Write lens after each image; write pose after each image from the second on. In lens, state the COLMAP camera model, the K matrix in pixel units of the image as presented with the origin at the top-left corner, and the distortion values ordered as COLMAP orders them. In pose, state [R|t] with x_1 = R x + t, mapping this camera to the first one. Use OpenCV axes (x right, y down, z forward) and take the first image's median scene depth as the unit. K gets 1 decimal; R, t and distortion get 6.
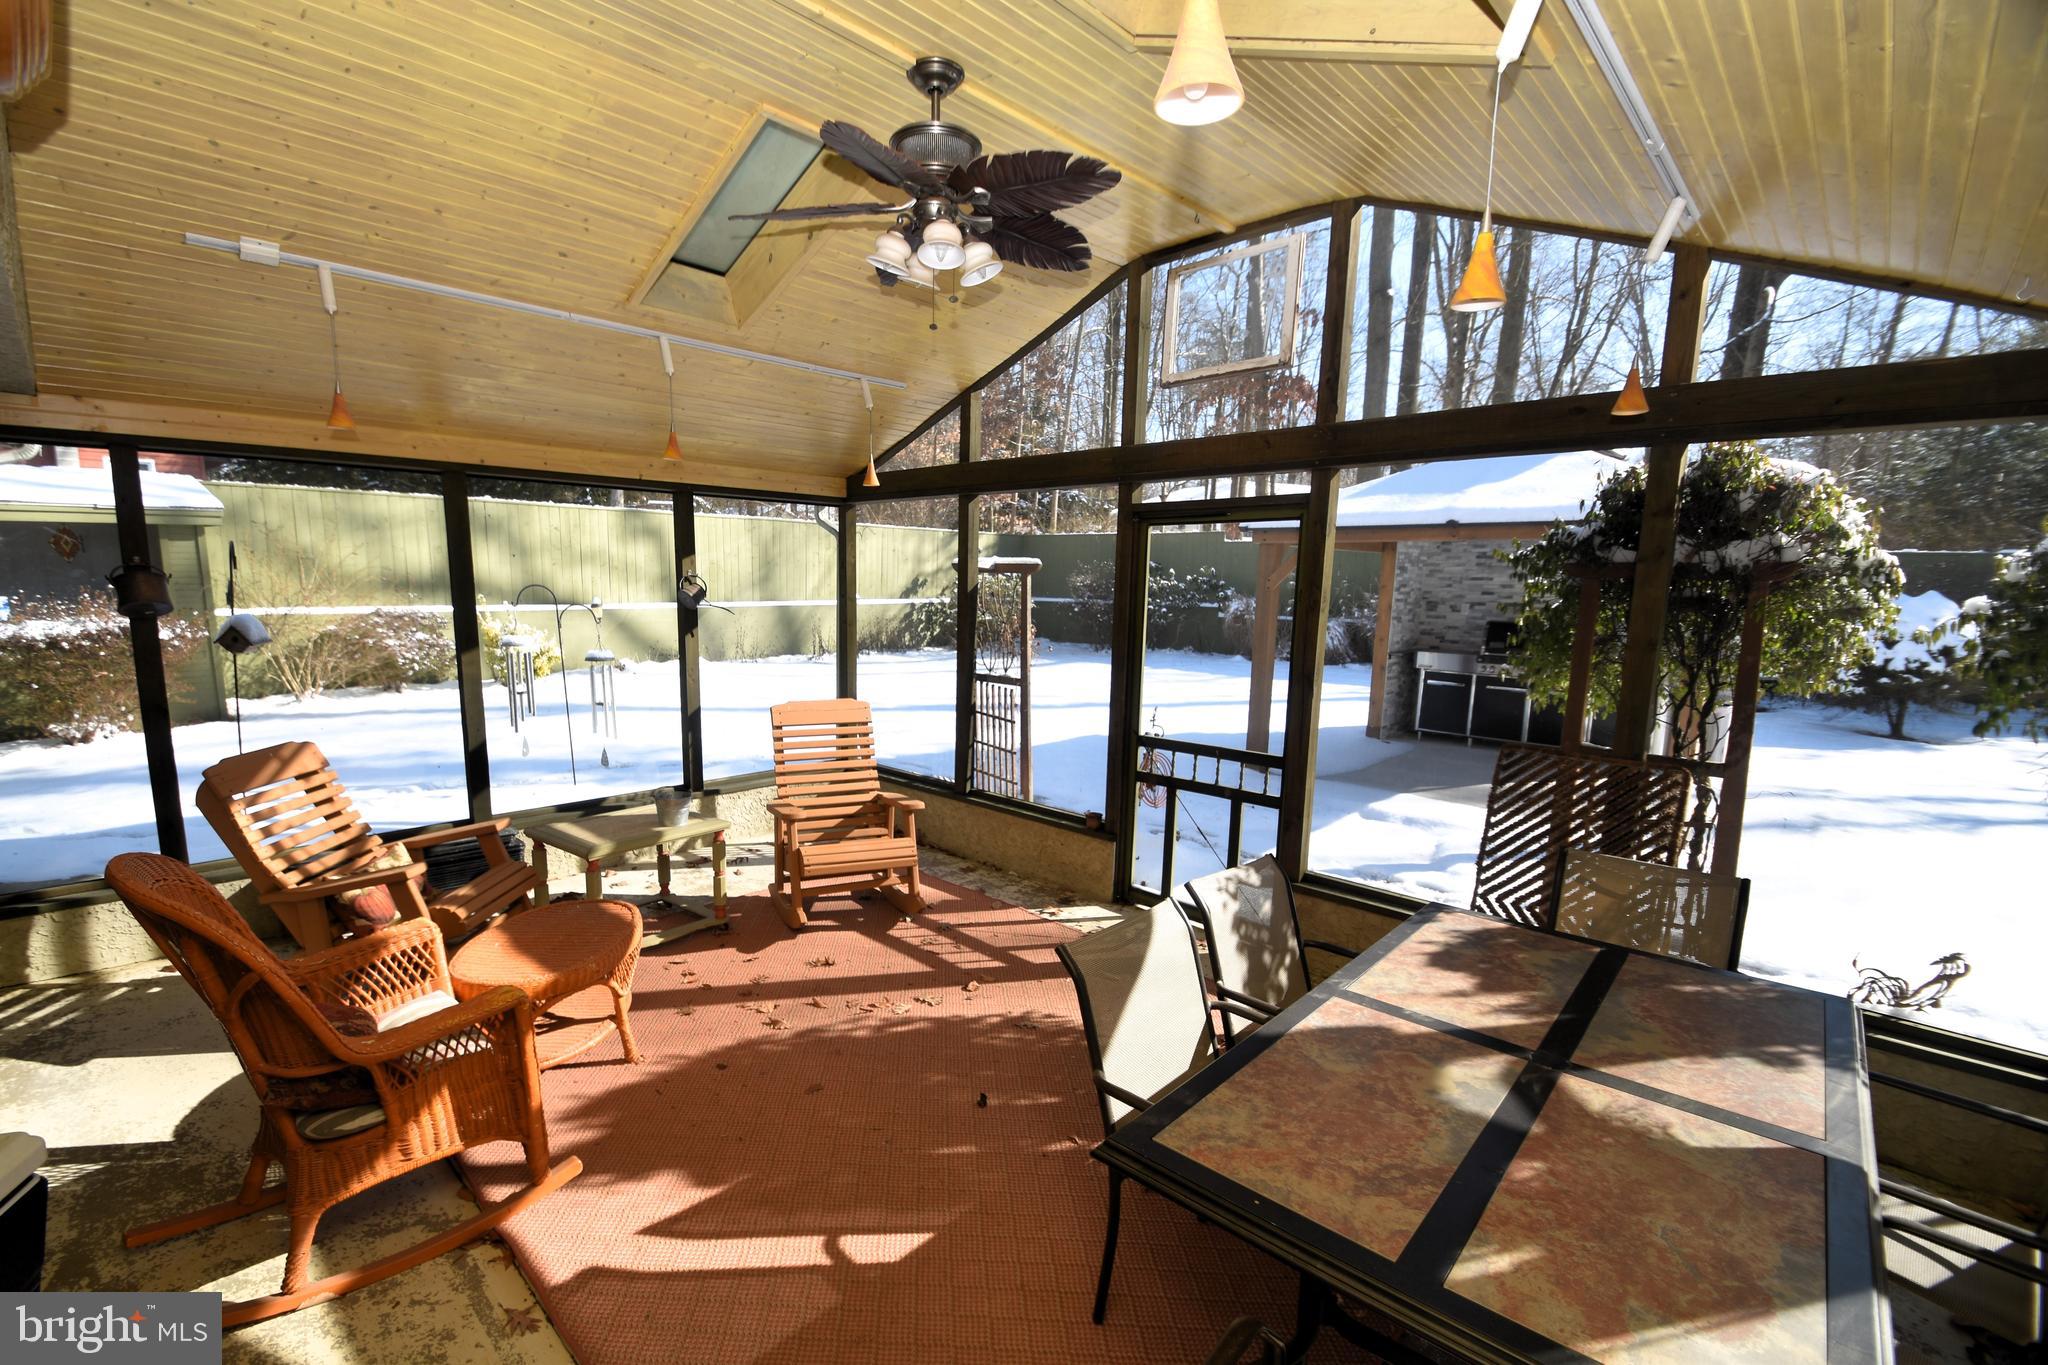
lens RADIAL K [[901.3, 0, 980.1], [0, 901.3, 719.2], [0, 0, 1]] dist [-0.004569, -0.000876]
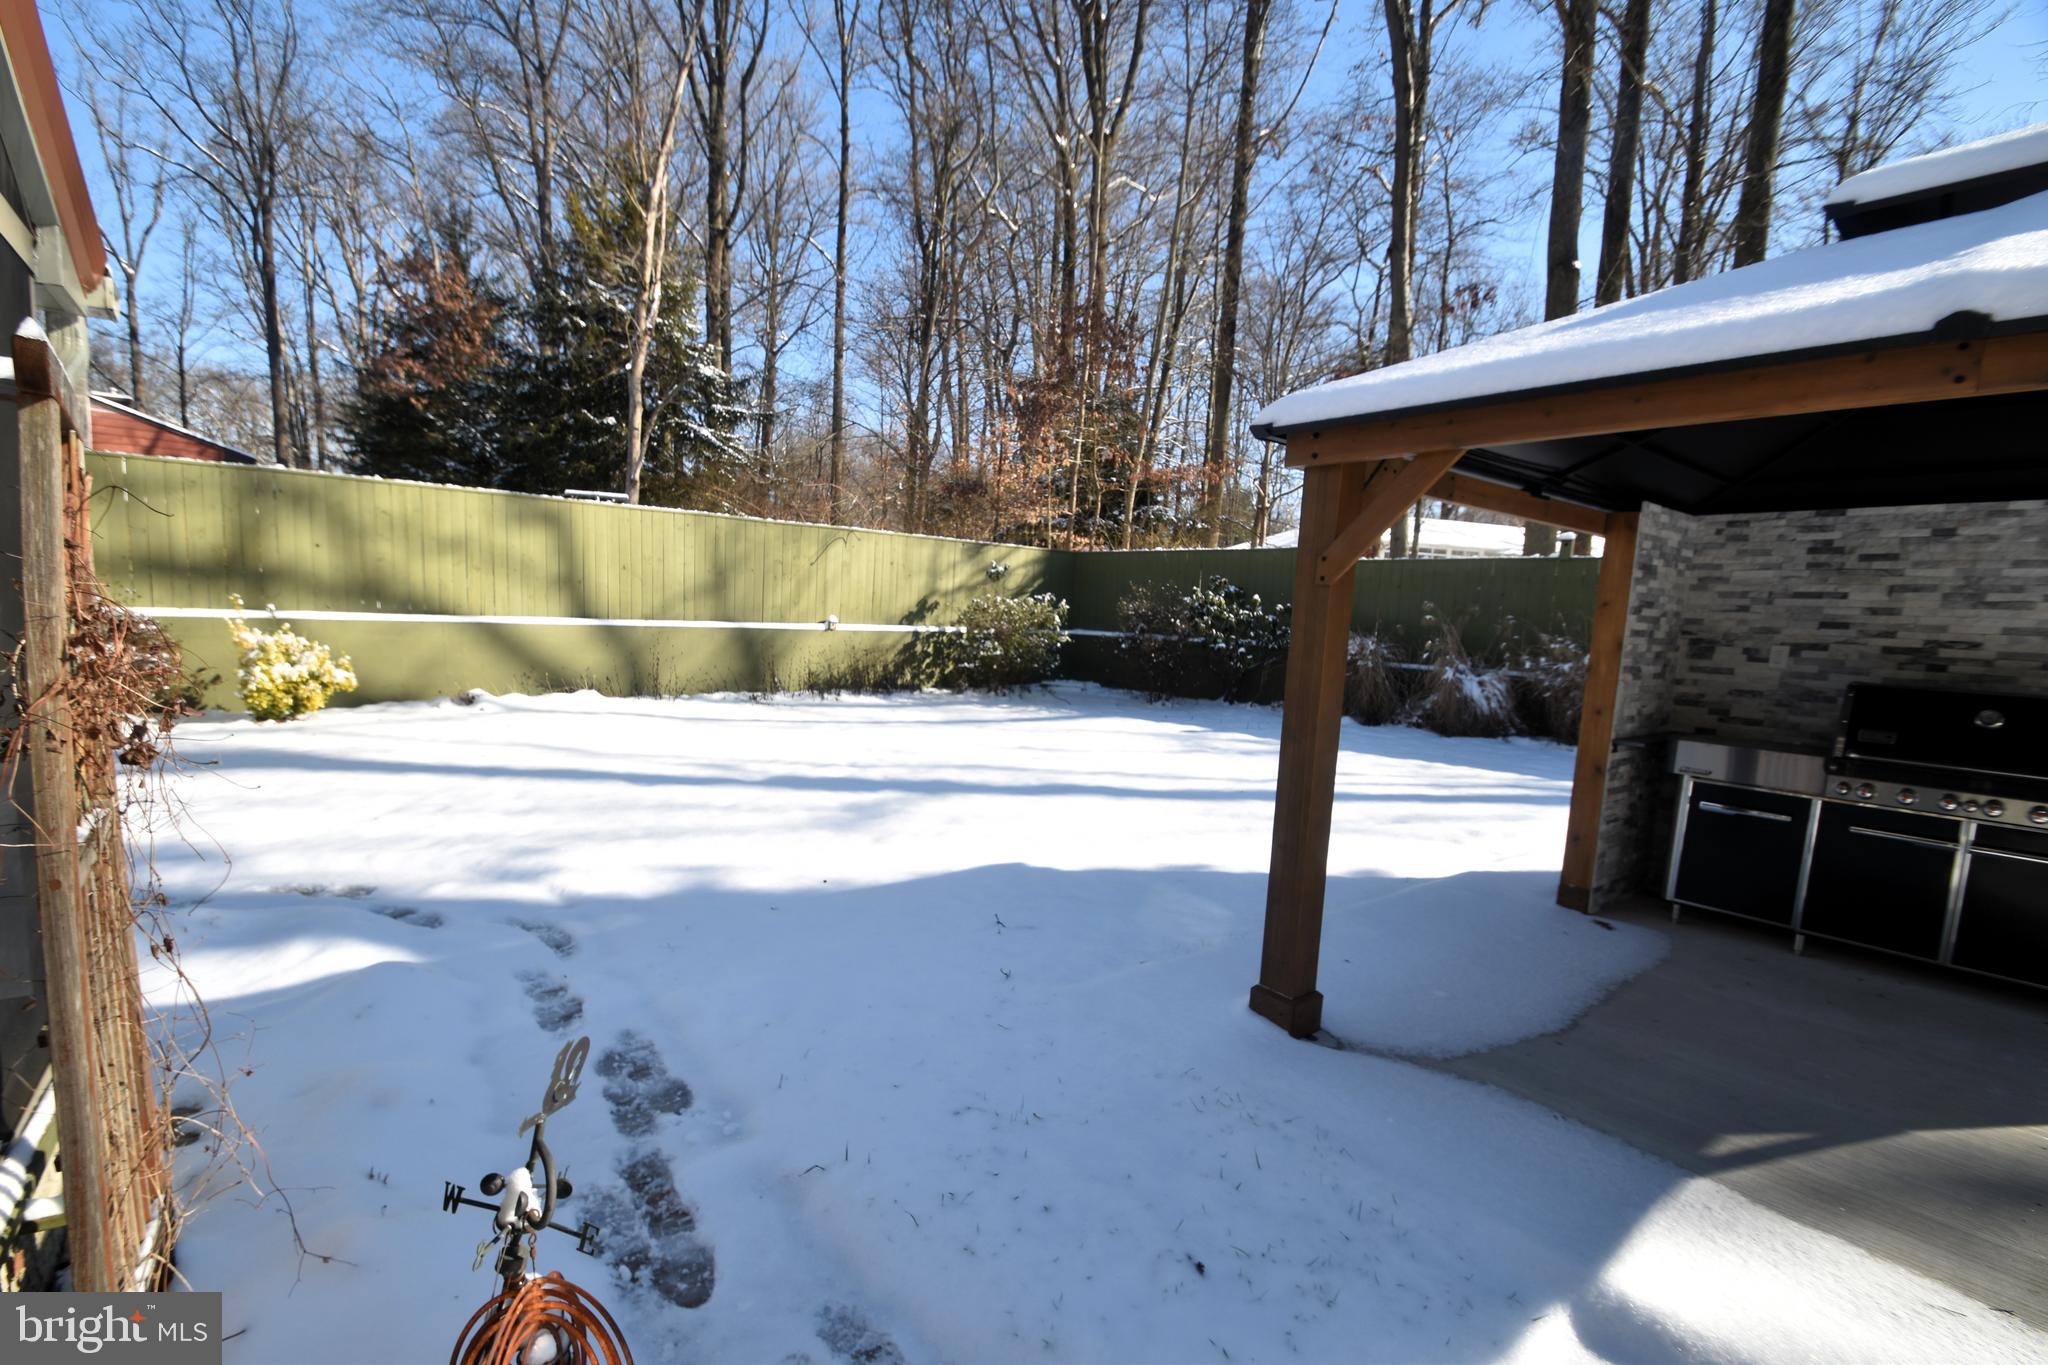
lens RADIAL K [[901.3, 0, 980.1], [0, 901.3, 719.2], [0, 0, 1]] dist [-0.004569, -0.000876]
pose [[0.989366, 0.043573, -0.138767, 0.173389], [-0.049540, 0.997977, -0.039837, -0.046124], [0.136751, 0.046287, 0.989523, 0.449133]]
